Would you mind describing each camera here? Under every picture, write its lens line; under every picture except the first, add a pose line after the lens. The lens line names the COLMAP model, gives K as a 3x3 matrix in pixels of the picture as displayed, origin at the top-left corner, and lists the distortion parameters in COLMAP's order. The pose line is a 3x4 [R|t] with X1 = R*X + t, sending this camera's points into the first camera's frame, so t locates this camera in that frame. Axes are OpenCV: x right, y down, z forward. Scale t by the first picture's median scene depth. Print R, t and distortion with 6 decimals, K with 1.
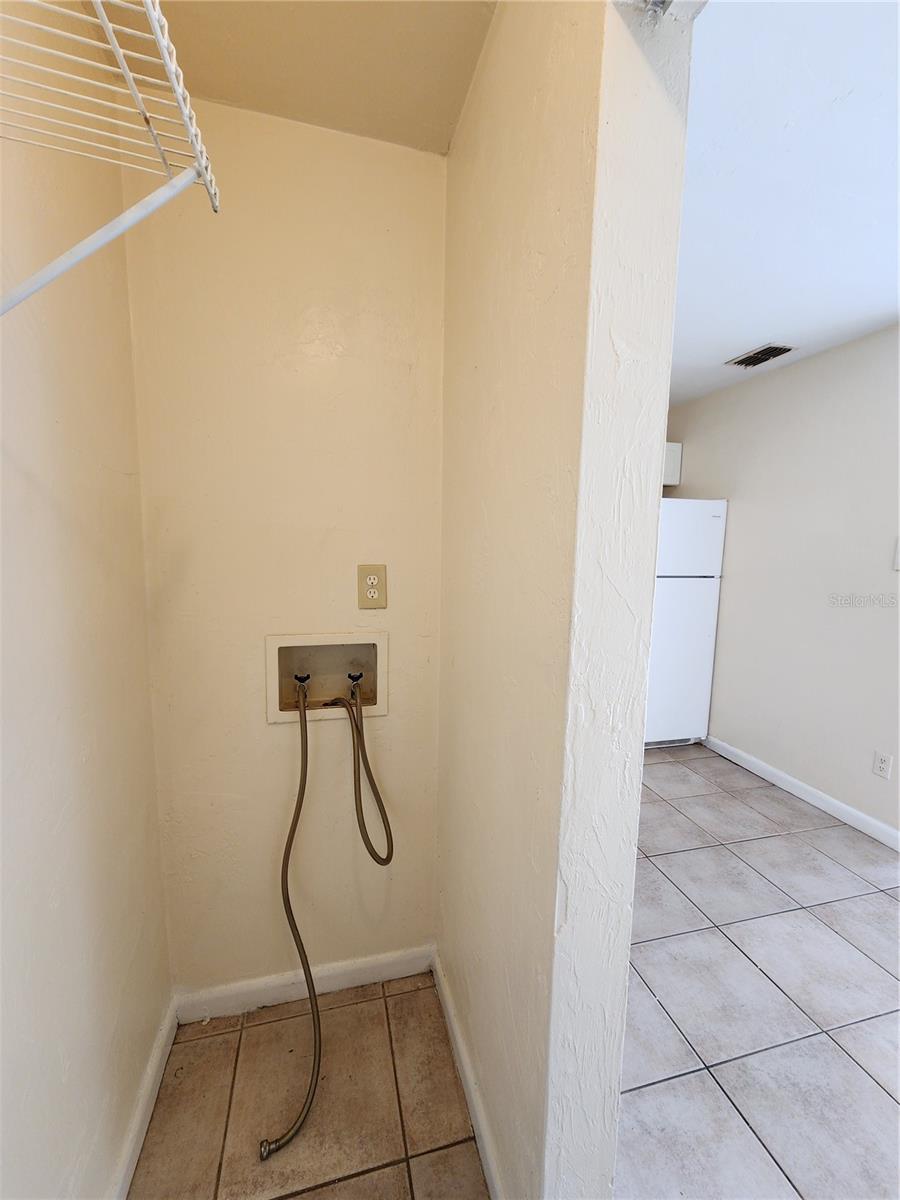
lens RADIAL K [[494.6, 0, 452.8], [0, 494.6, 598.2], [0, 0, 1]] dist [0.001743, -0.000139]
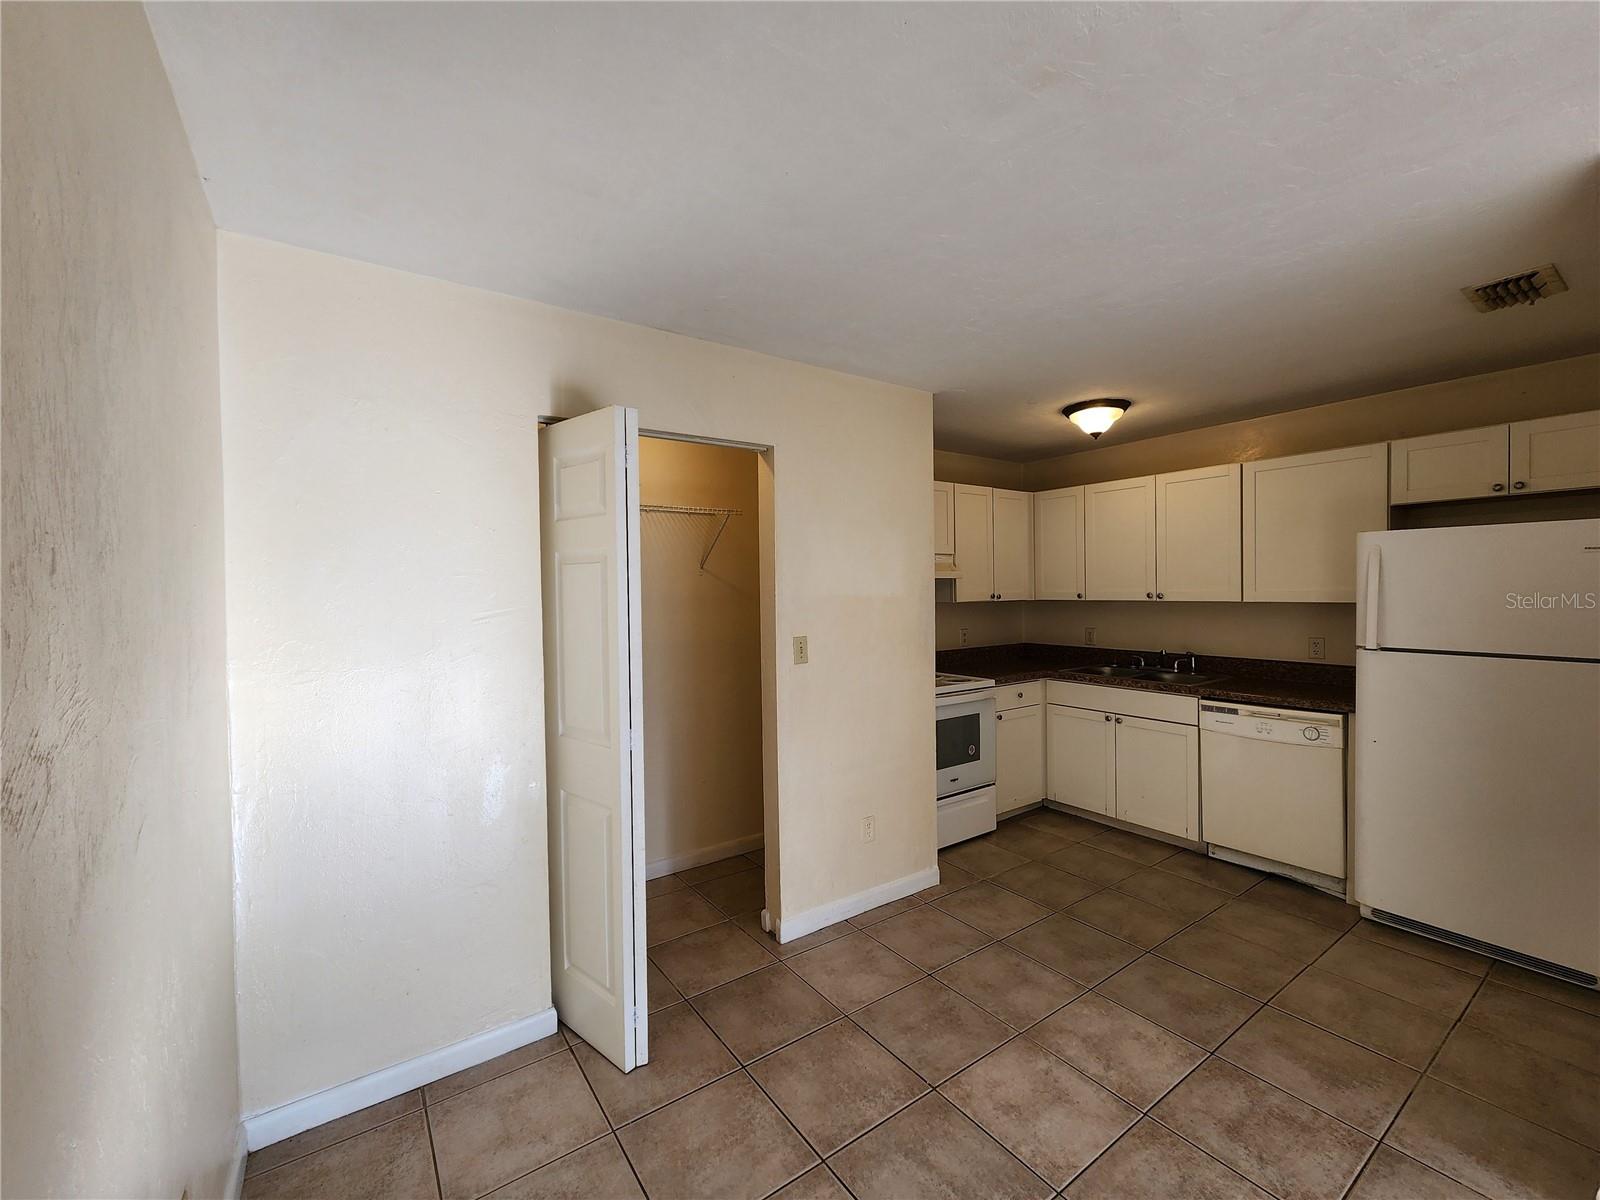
lens RADIAL K [[659.5, 0, 798.5], [0, 659.5, 598.6], [0, 0, 1]] dist [0.001743, -0.000139]
pose [[0.345227, -0.009465, -0.938472, 1.135874], [-0.093530, 0.994624, -0.044437, 0.001366], [0.933847, 0.103116, 0.342485, -0.052333]]
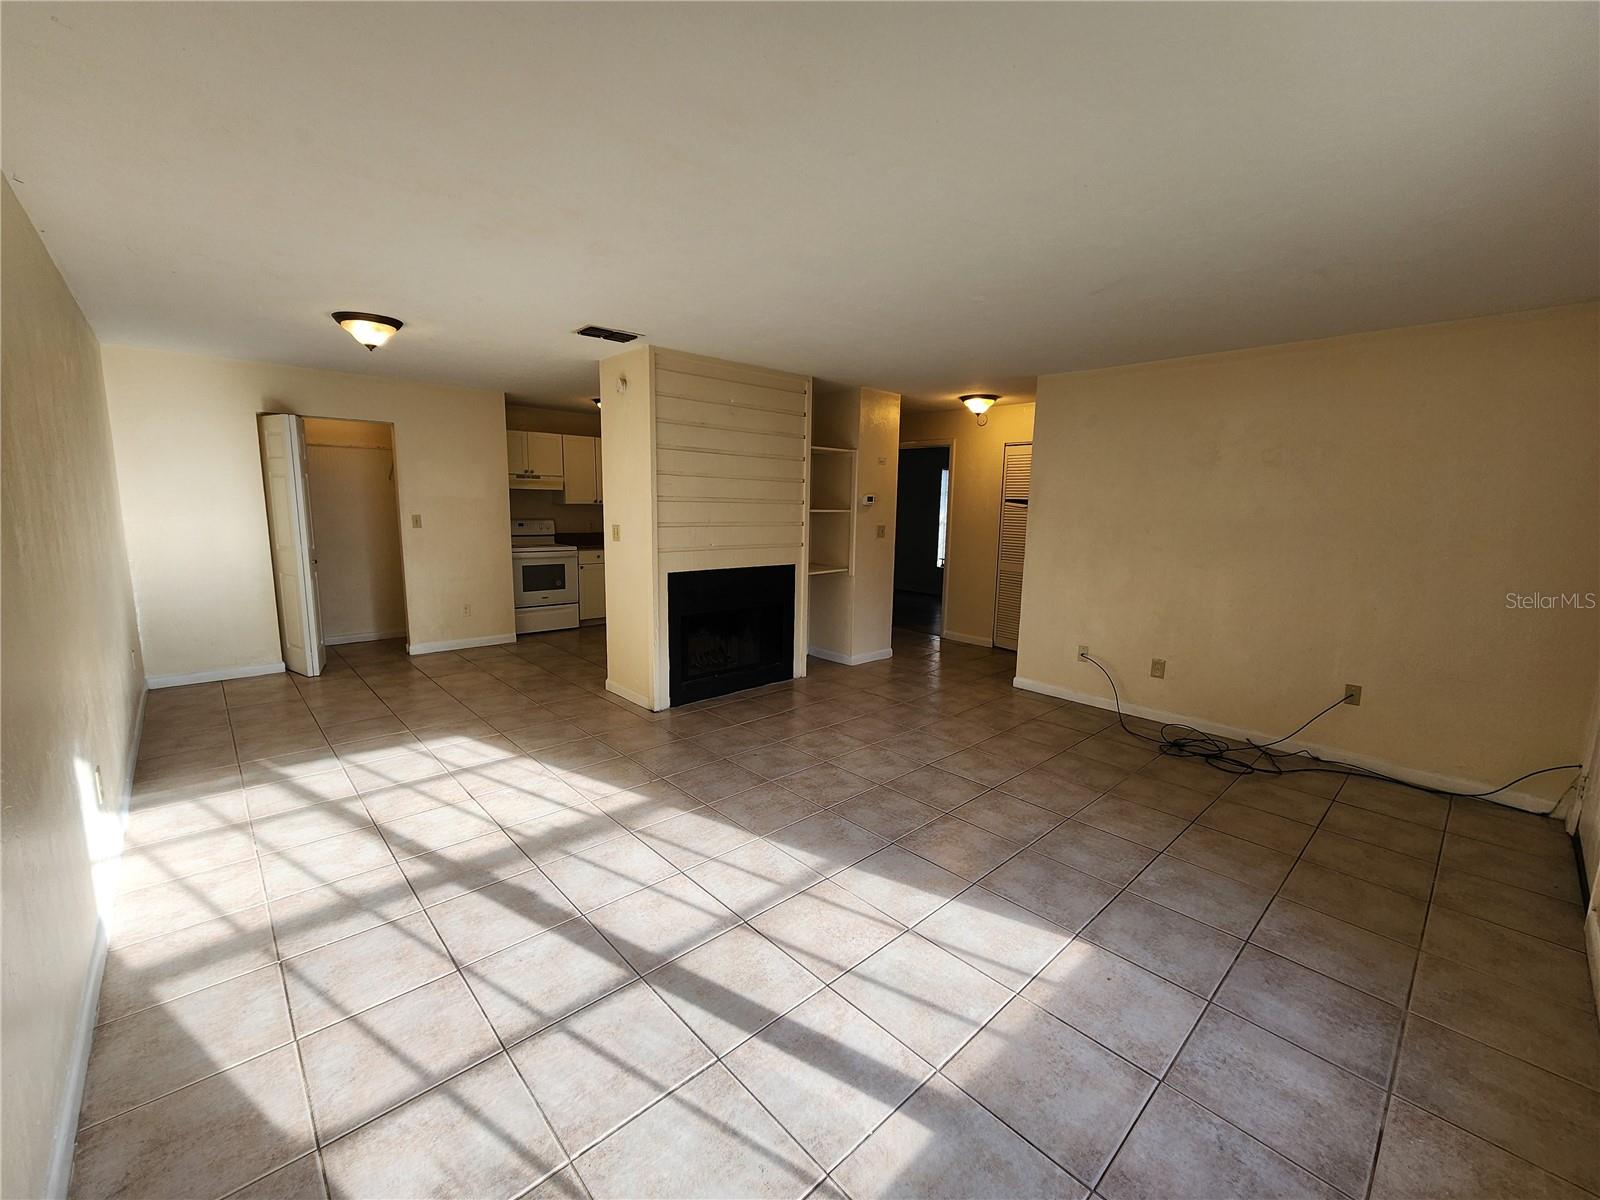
lens RADIAL K [[659.5, 0, 801.0], [0, 659.5, 599.4], [0, 0, 1]] dist [0.001743, -0.000139]
pose [[0.468934, 0.123820, -0.874511, 2.811963], [-0.118465, 0.989996, 0.076647, -0.028299], [0.875252, 0.067657, 0.478911, 0.426742]]
